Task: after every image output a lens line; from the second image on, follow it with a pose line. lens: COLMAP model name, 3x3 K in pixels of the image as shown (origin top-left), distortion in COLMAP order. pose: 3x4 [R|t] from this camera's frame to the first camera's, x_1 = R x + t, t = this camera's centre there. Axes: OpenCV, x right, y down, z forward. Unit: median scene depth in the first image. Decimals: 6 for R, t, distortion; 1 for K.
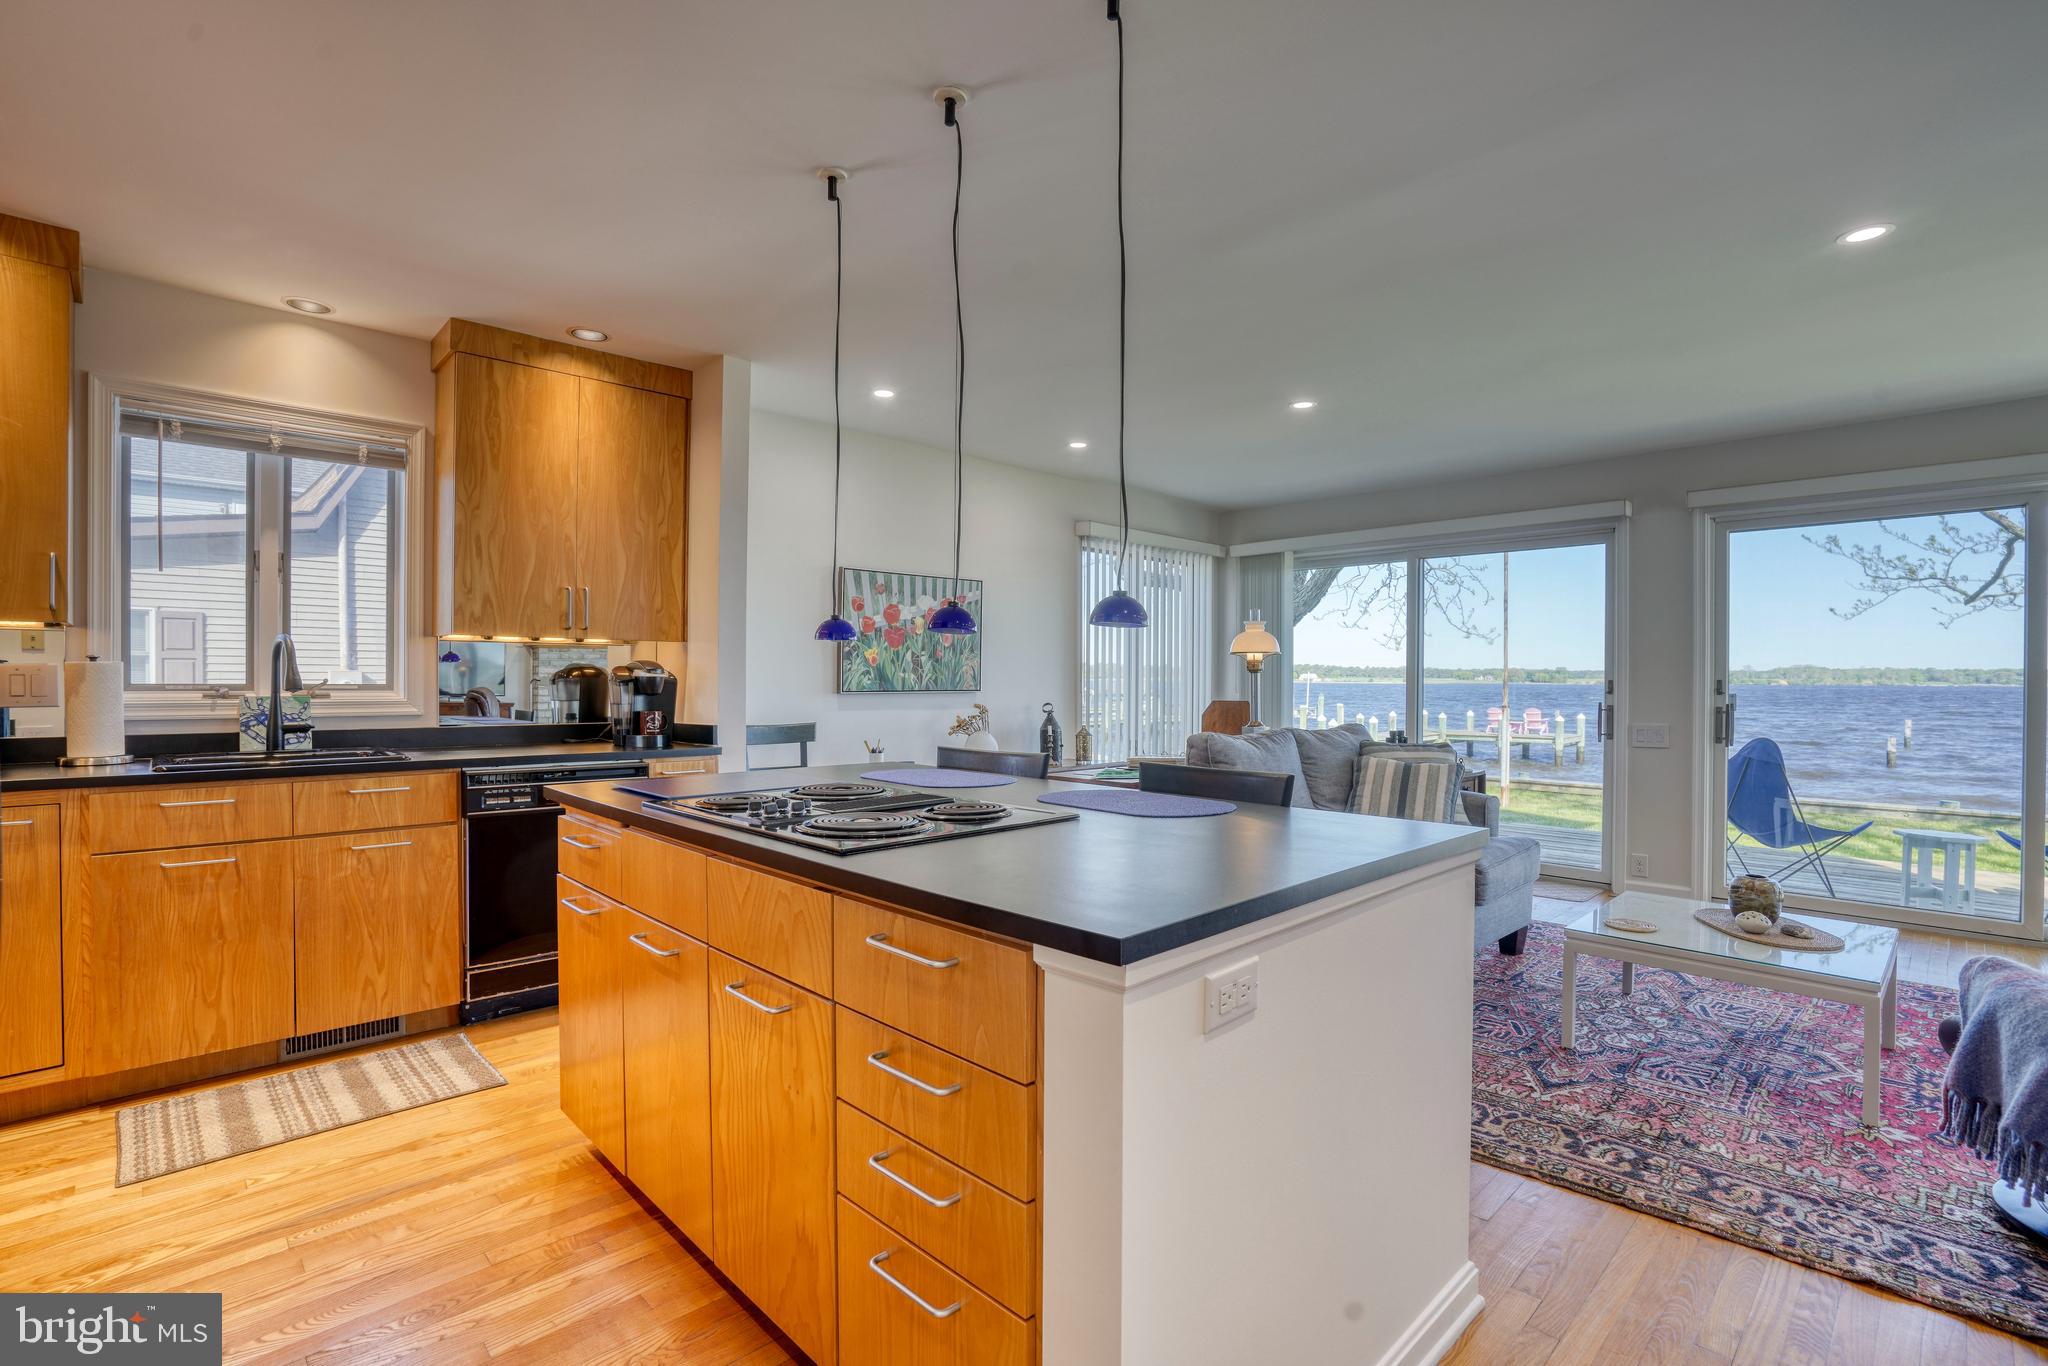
lens RADIAL K [[946.6, 0, 1018.8], [0, 946.6, 689.4], [0, 0, 1]] dist [-0.058016, 0.019023]
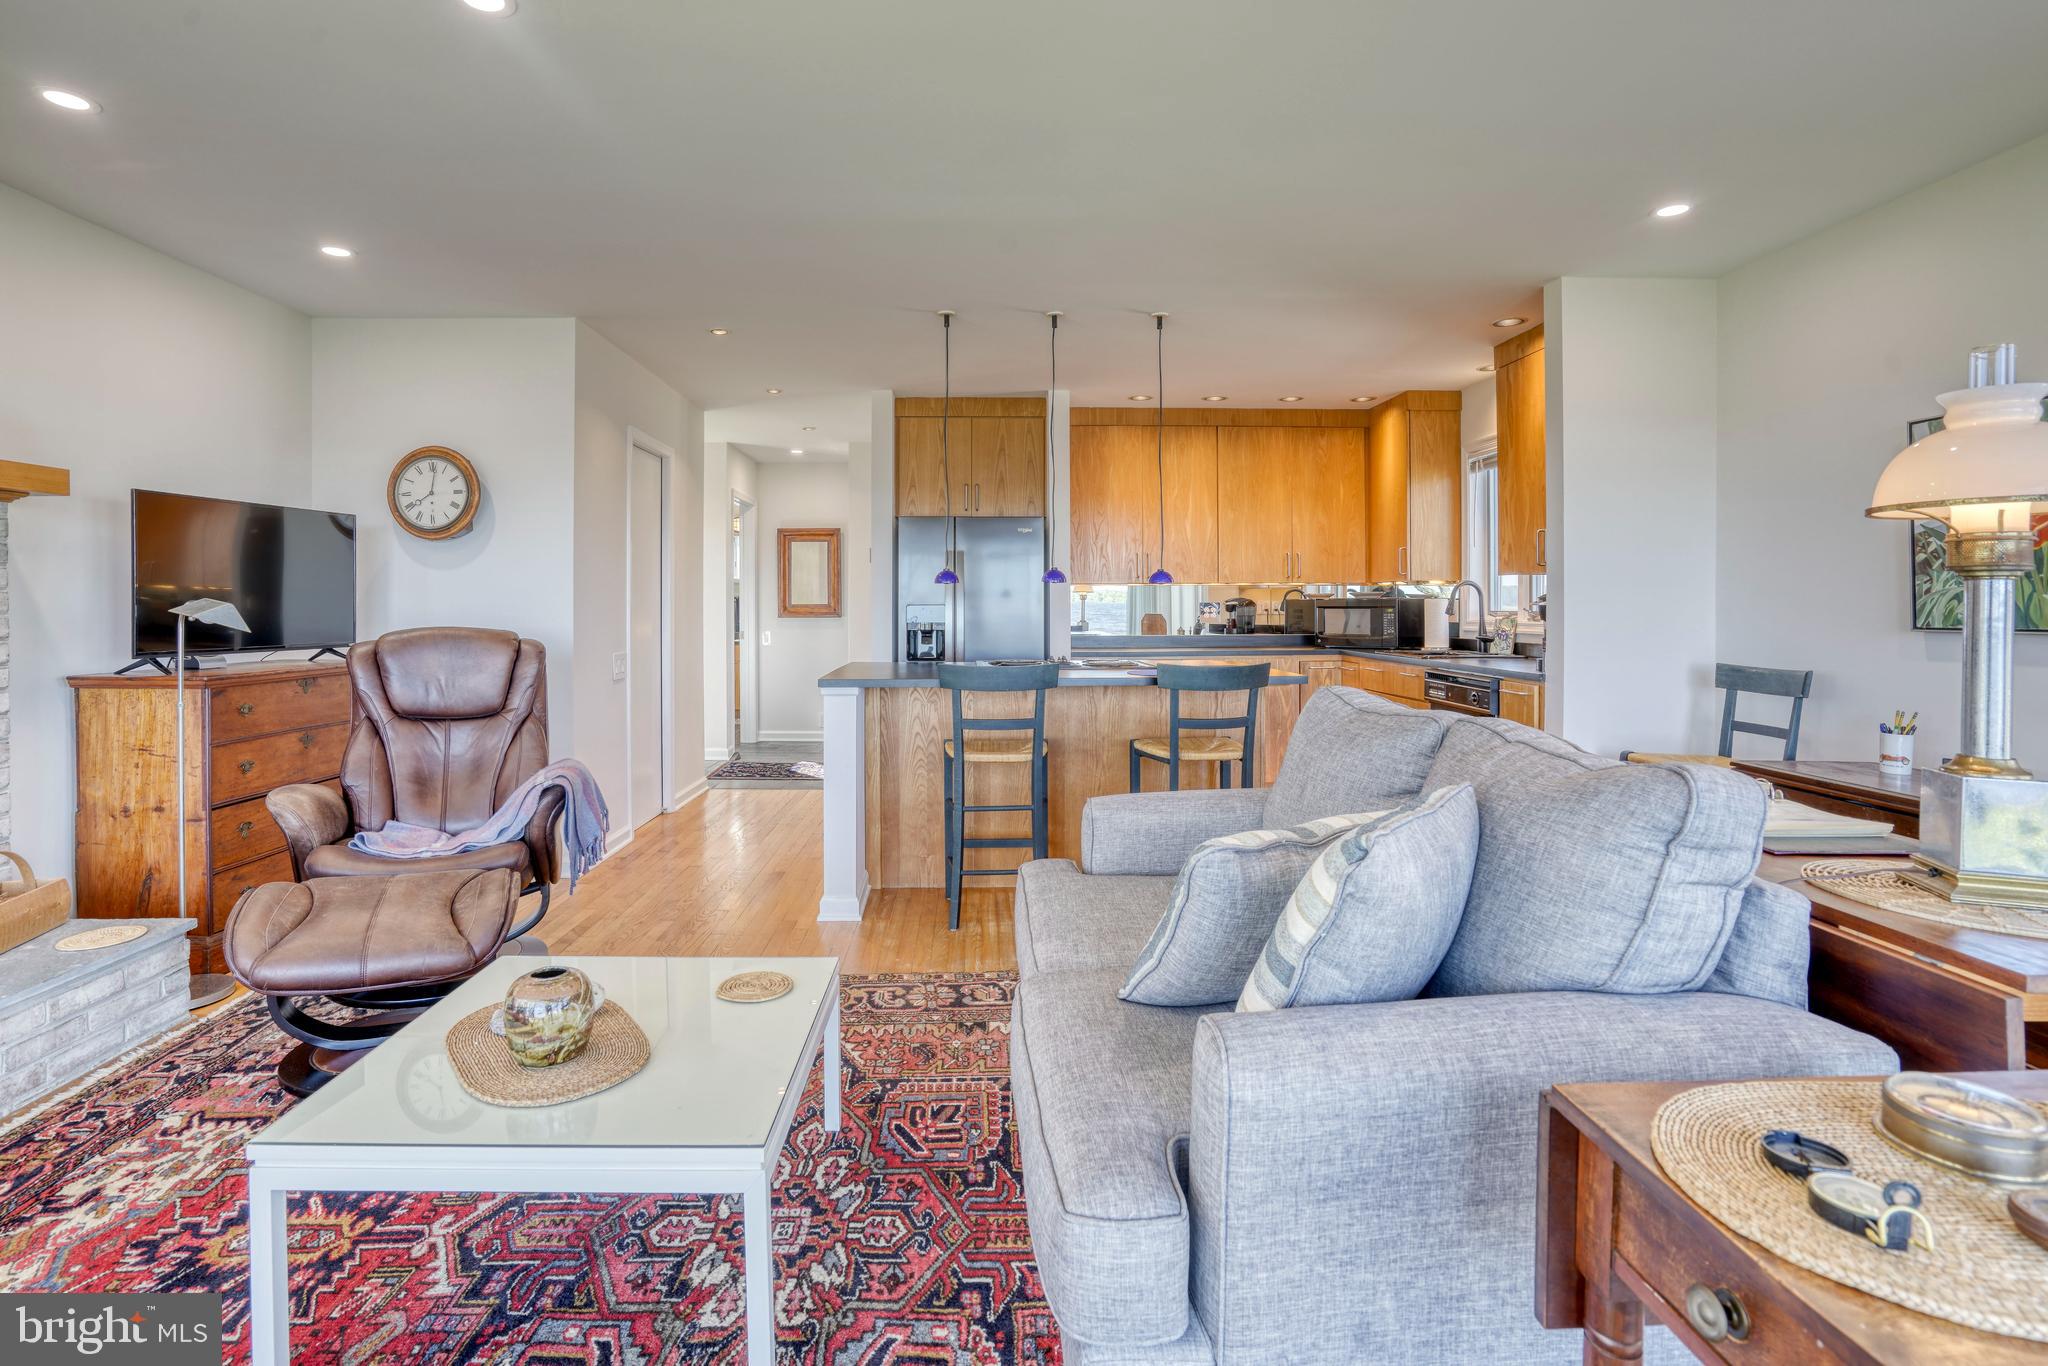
lens RADIAL K [[975.7, 0, 992.8], [0, 975.7, 612.1], [0, 0, 1]] dist [-0.060856, 0.021237]
pose [[-0.681383, 0.002482, -0.731923, 0.843201], [-0.007406, 0.999920, 0.010286, -0.012293], [0.731889, 0.012430, -0.681310, 1.275834]]
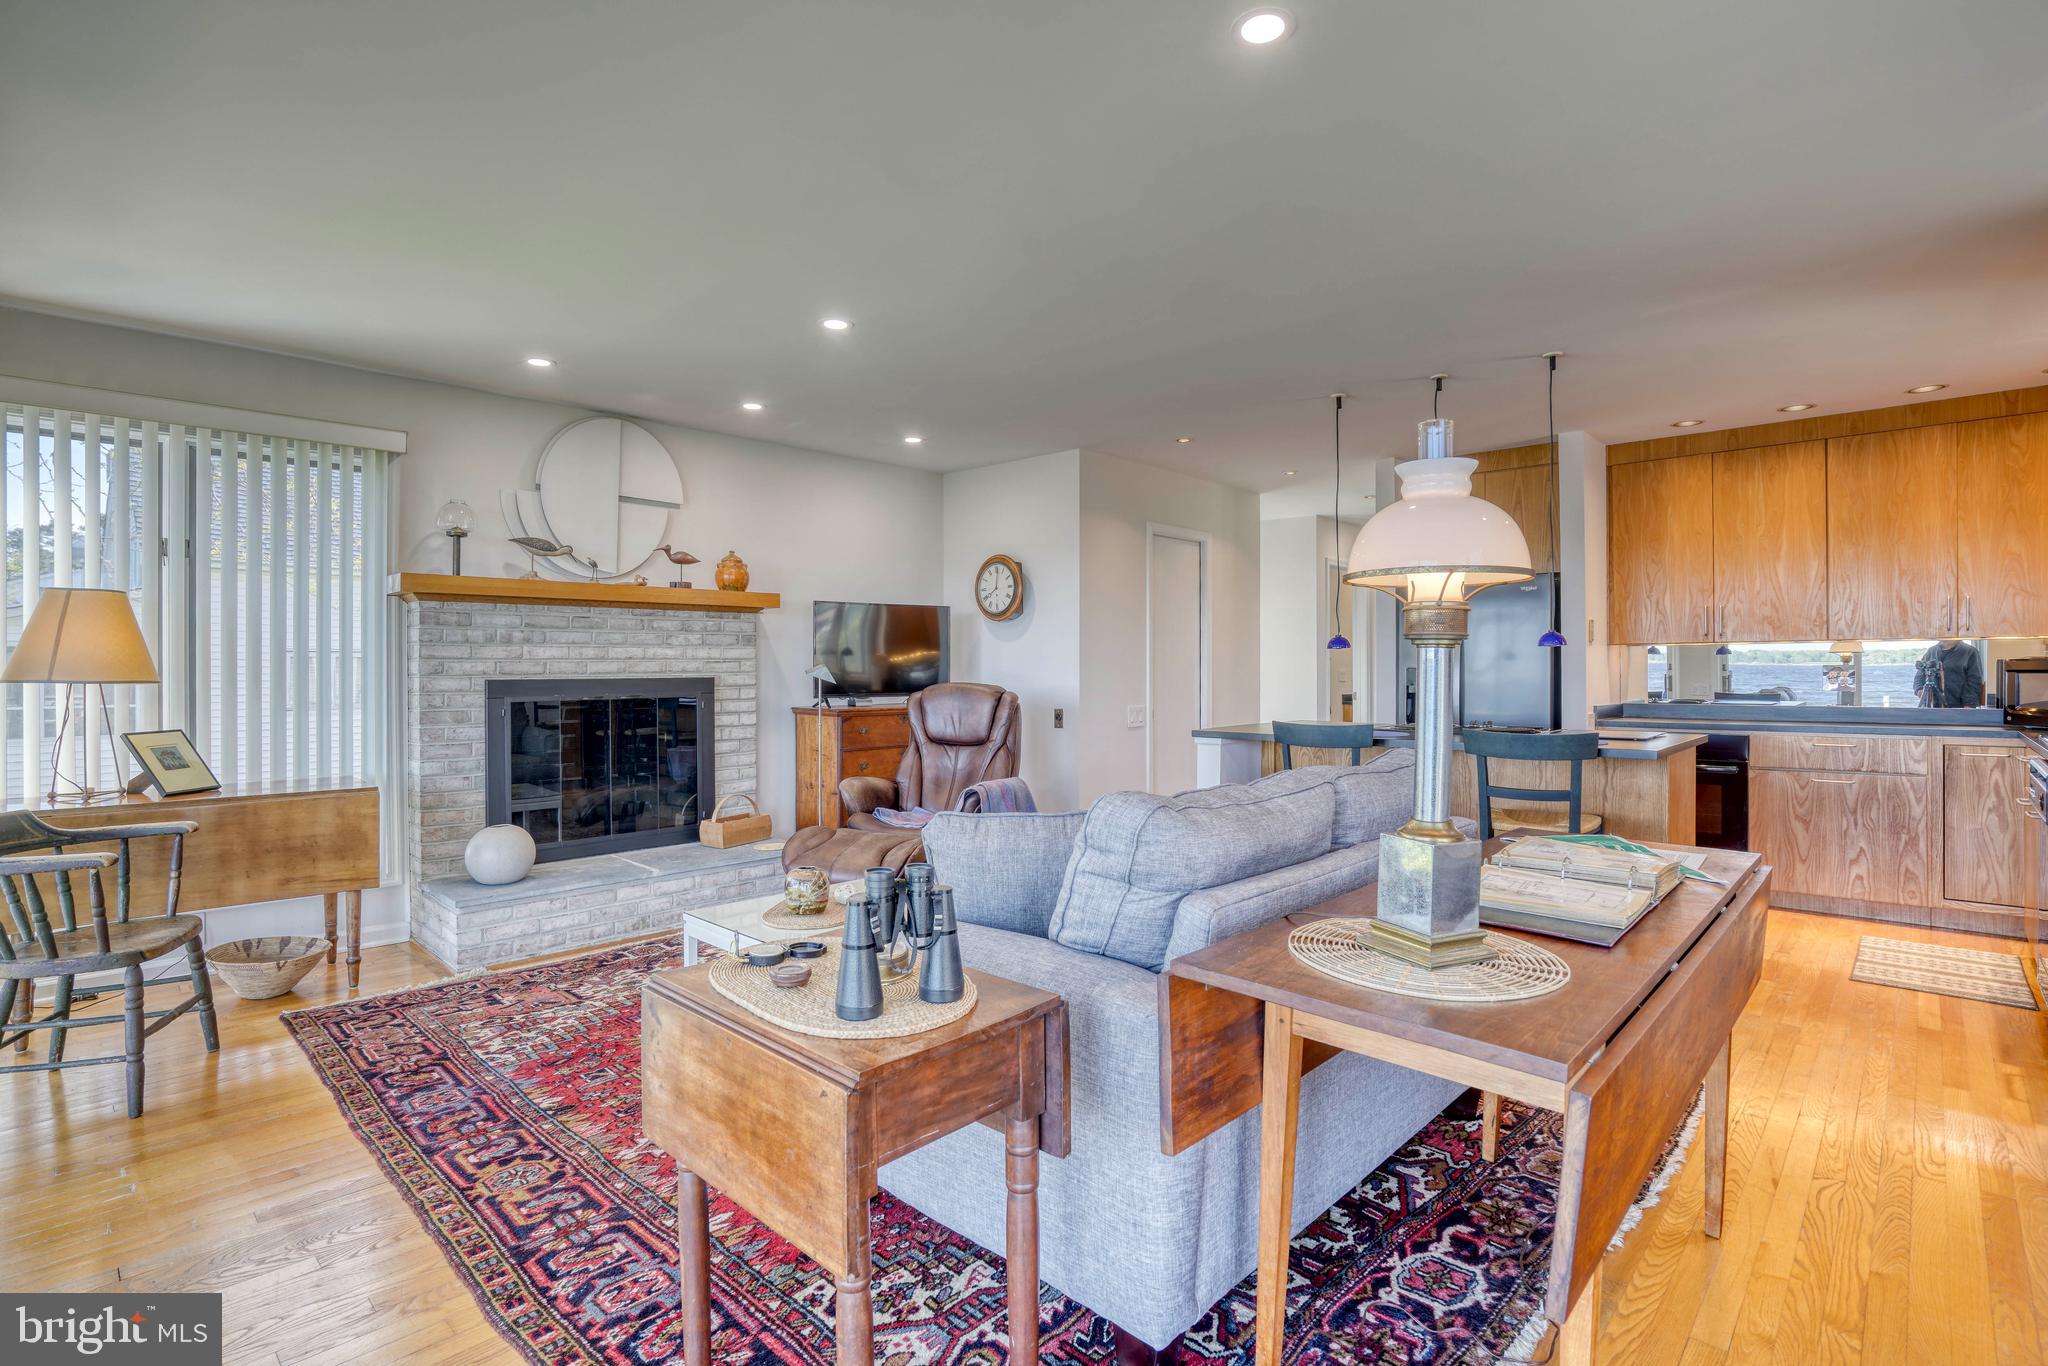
lens RADIAL K [[991.1, 0, 980.7], [0, 991.1, 665.9], [0, 0, 1]] dist [-0.070628, 0.020049]
pose [[-0.999869, -0.002064, -0.016074, 0.516534], [-0.002186, 0.999969, 0.007545, -0.019100], [0.016058, 0.007579, -0.999842, 1.682230]]
